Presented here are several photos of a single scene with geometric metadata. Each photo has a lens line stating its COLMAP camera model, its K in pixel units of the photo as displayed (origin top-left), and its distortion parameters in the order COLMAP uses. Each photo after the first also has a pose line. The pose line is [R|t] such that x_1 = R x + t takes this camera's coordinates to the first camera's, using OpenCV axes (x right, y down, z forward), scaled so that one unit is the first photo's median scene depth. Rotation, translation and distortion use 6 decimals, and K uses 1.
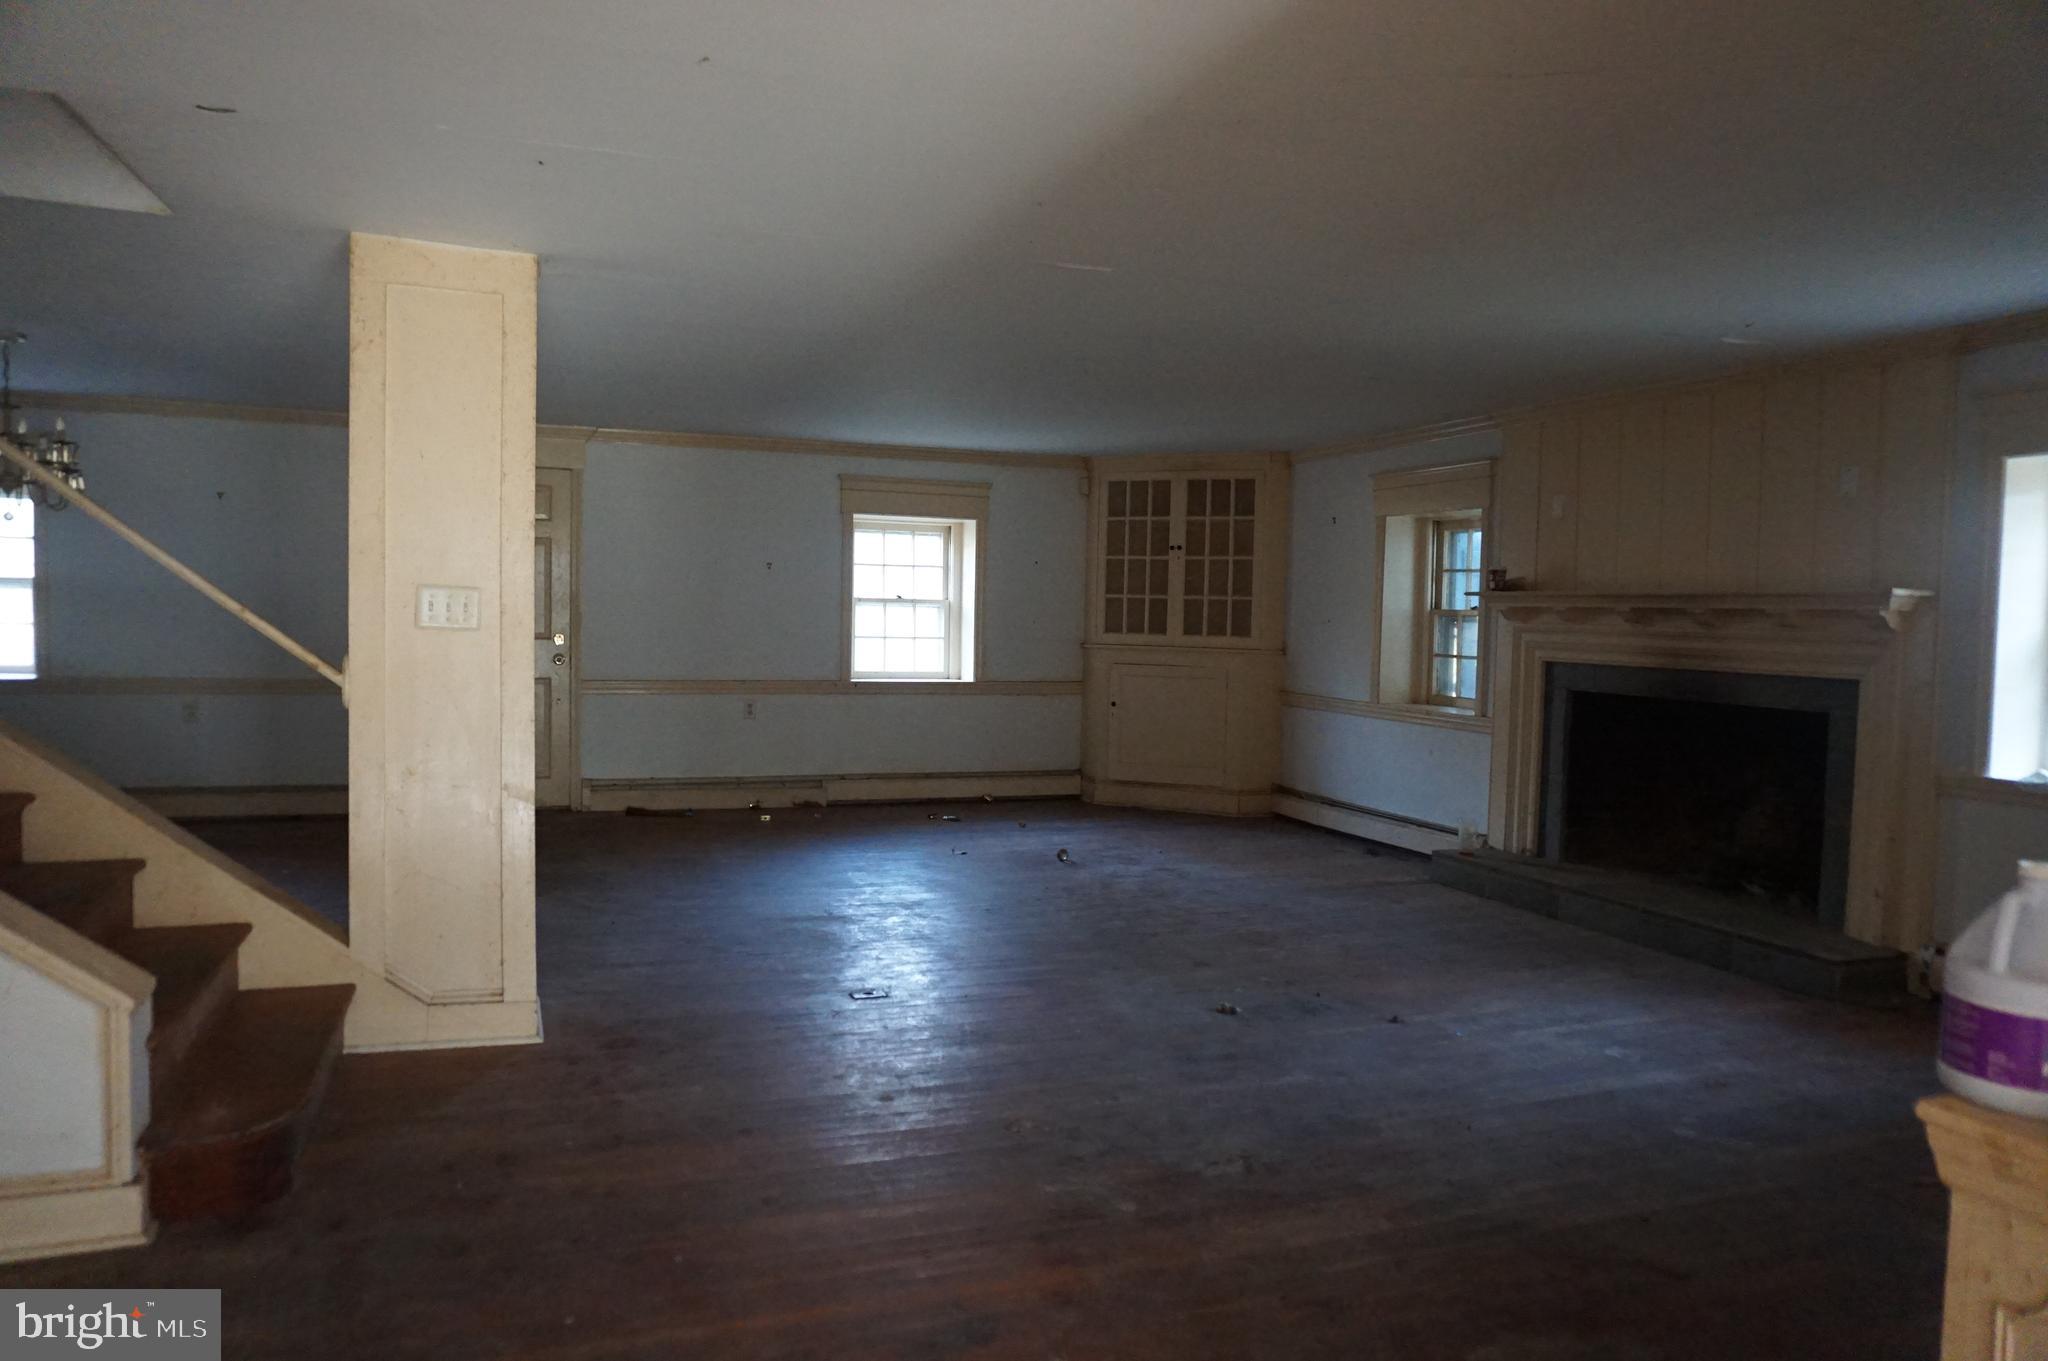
lens RADIAL K [[1401.5, 0, 1024.0], [0, 1401.5, 680.5], [0, 0, 1]] dist [-0.041815, 0.066626]
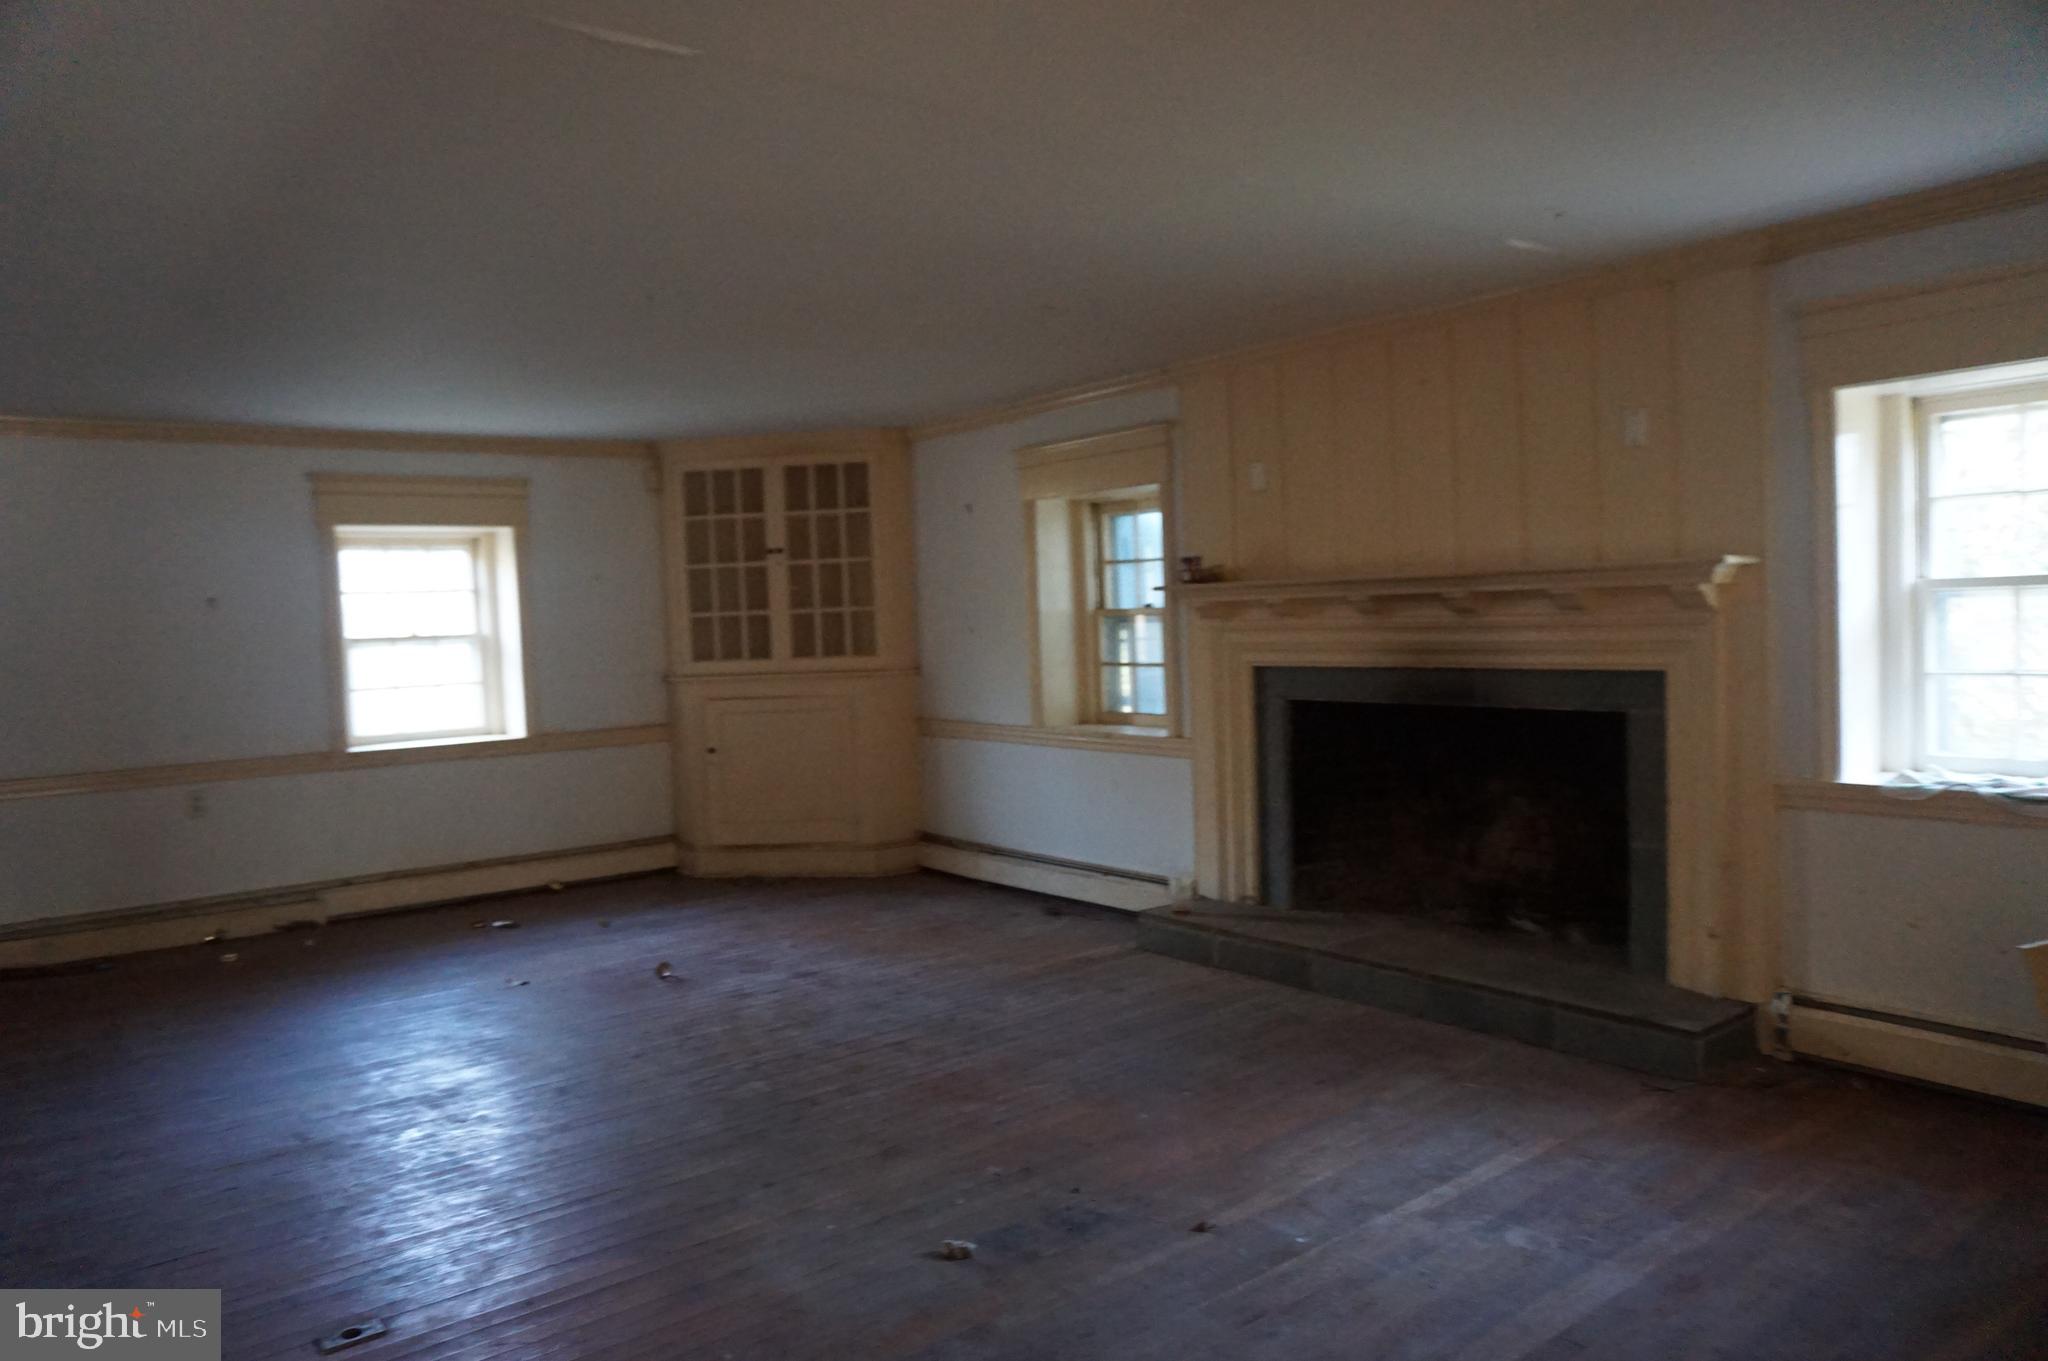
lens RADIAL K [[1401.5, 0, 1024.0], [0, 1401.5, 680.5], [0, 0, 1]] dist [-0.041815, 0.066626]
pose [[0.952945, -0.072627, 0.294313, 0.002702], [0.073591, 0.997258, 0.007814, -0.019575], [-0.294074, 0.014213, 0.955677, 0.229651]]
